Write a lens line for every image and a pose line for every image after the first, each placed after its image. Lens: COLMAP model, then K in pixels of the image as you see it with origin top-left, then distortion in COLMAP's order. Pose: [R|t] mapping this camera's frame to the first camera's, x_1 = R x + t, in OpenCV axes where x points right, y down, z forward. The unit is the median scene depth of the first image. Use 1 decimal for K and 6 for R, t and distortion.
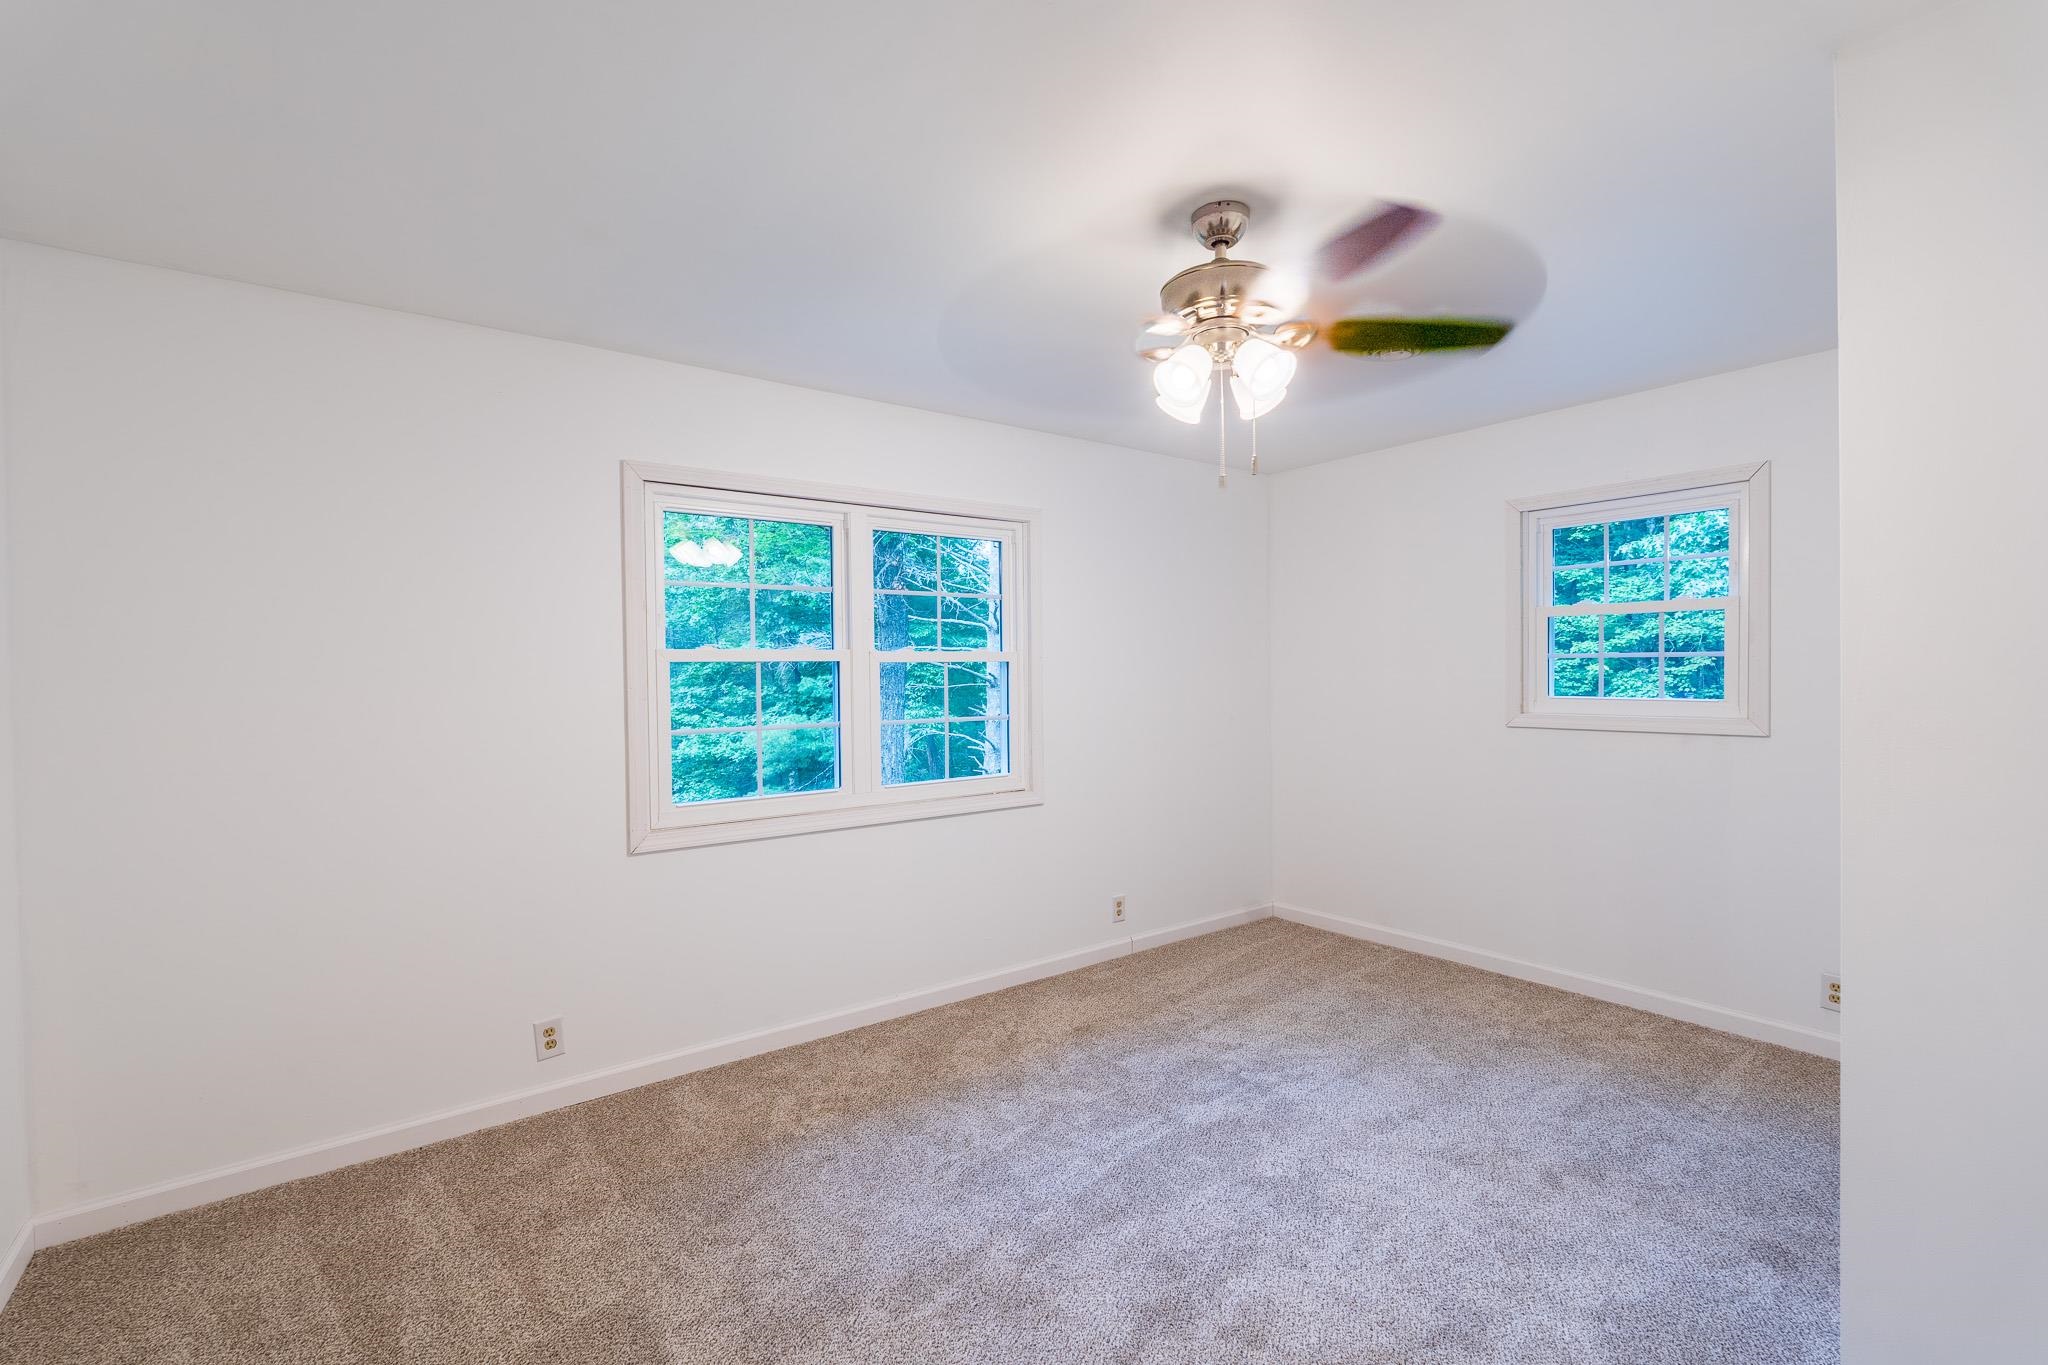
lens RADIAL K [[926.4, 0, 1005.8], [0, 926.4, 652.2], [0, 0, 1]] dist [-0.001469, -0.000738]
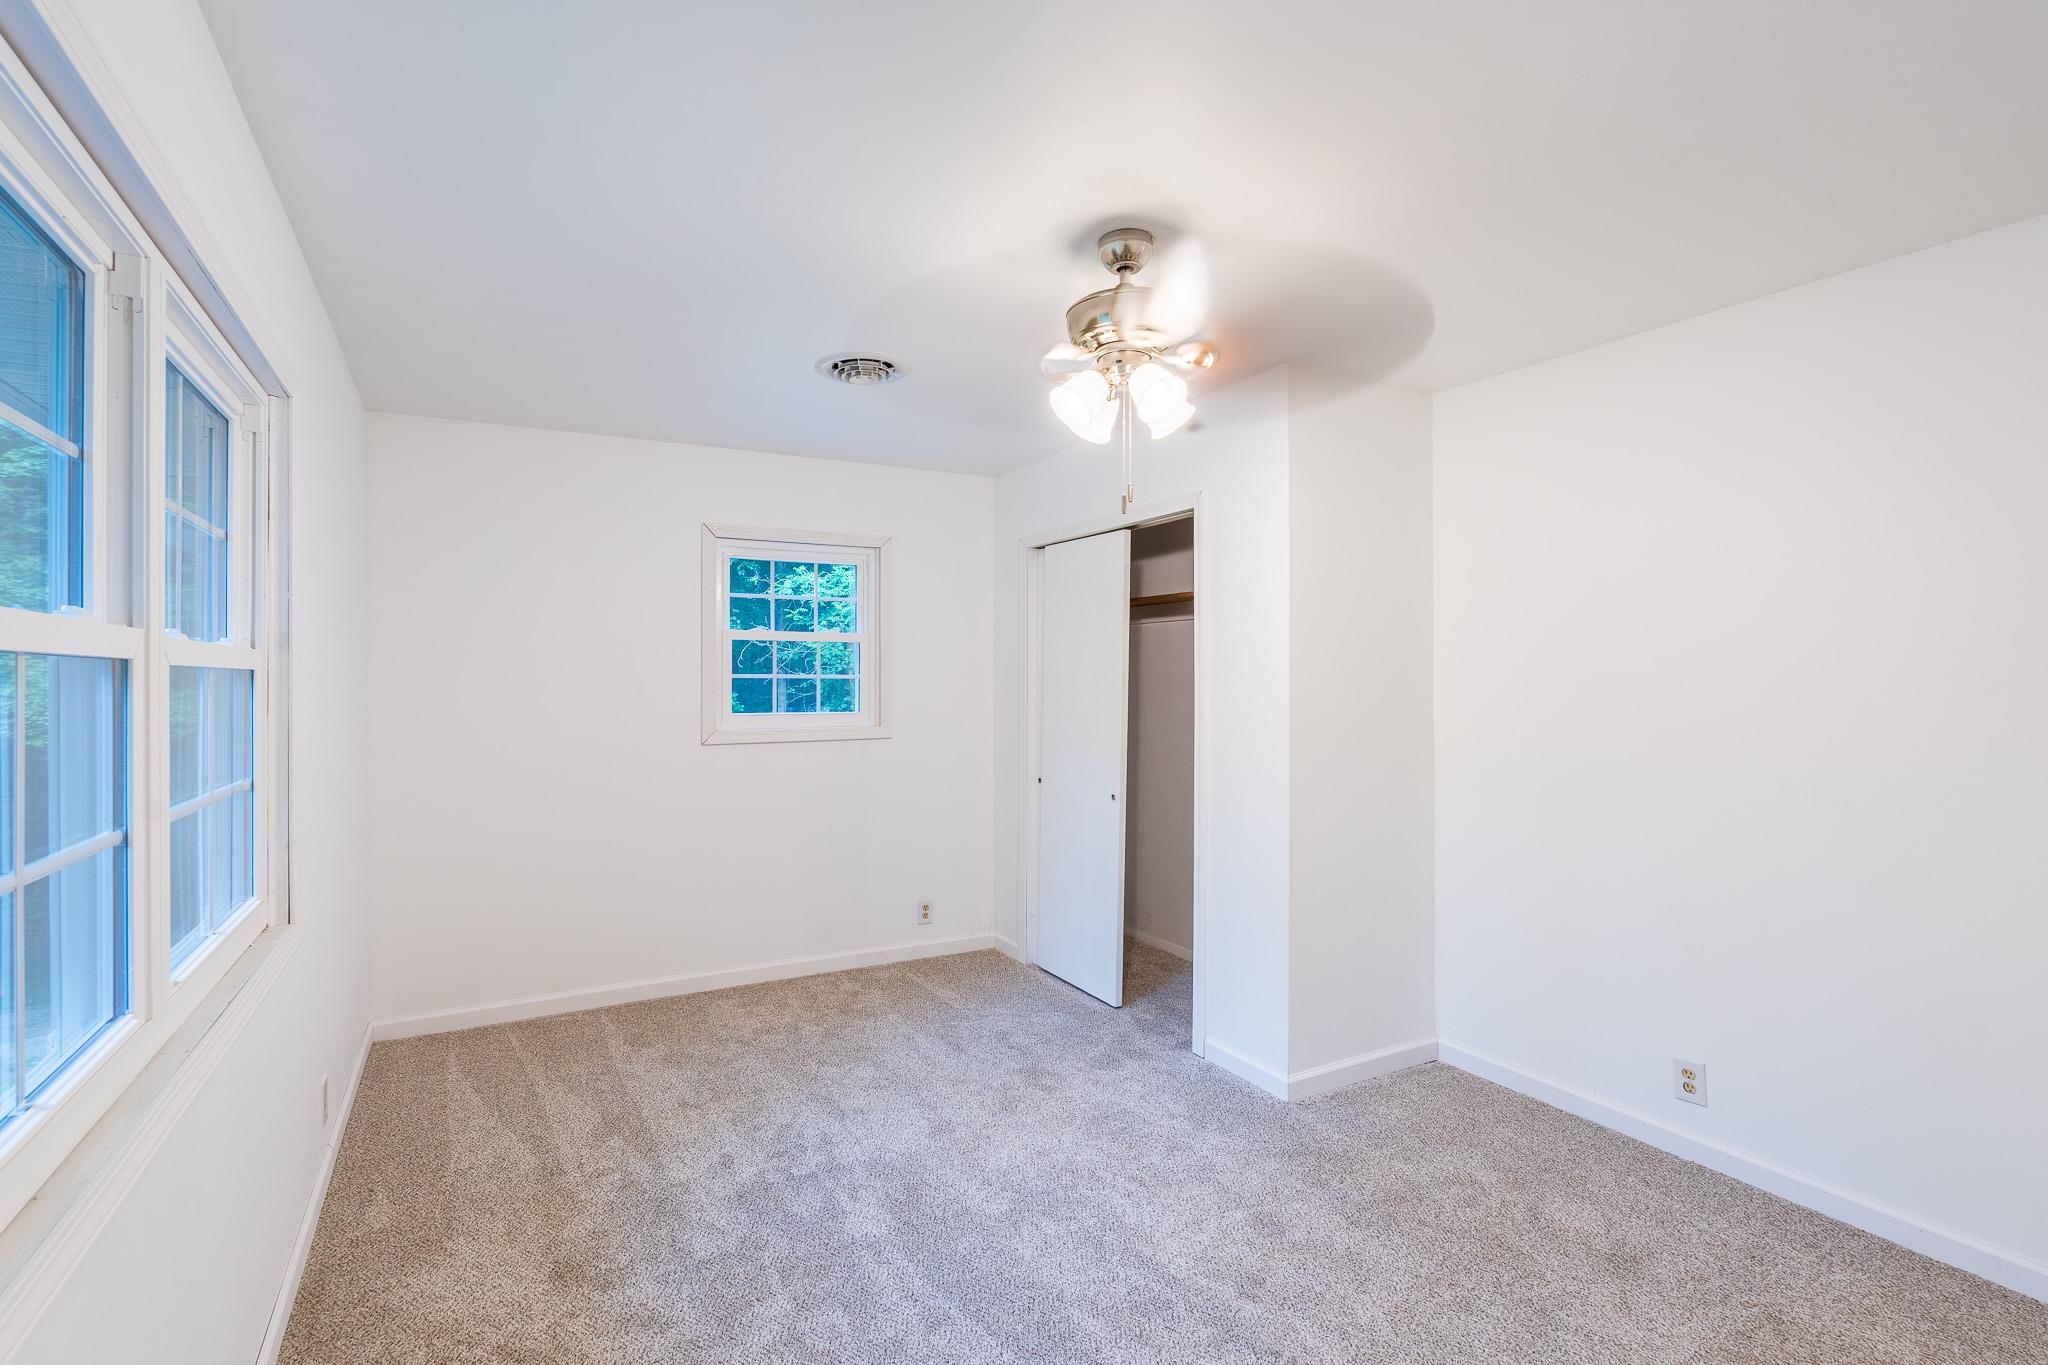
lens RADIAL K [[920.5, 0, 1024.0], [0, 920.5, 682.5], [0, 0, 1]] dist [-0.003008, -0.000770]
pose [[0.131577, 0.006923, 0.991282, -0.481278], [-0.019625, 0.999798, -0.004377, 0.010599], [-0.991112, -0.018878, 0.131686, 0.614376]]
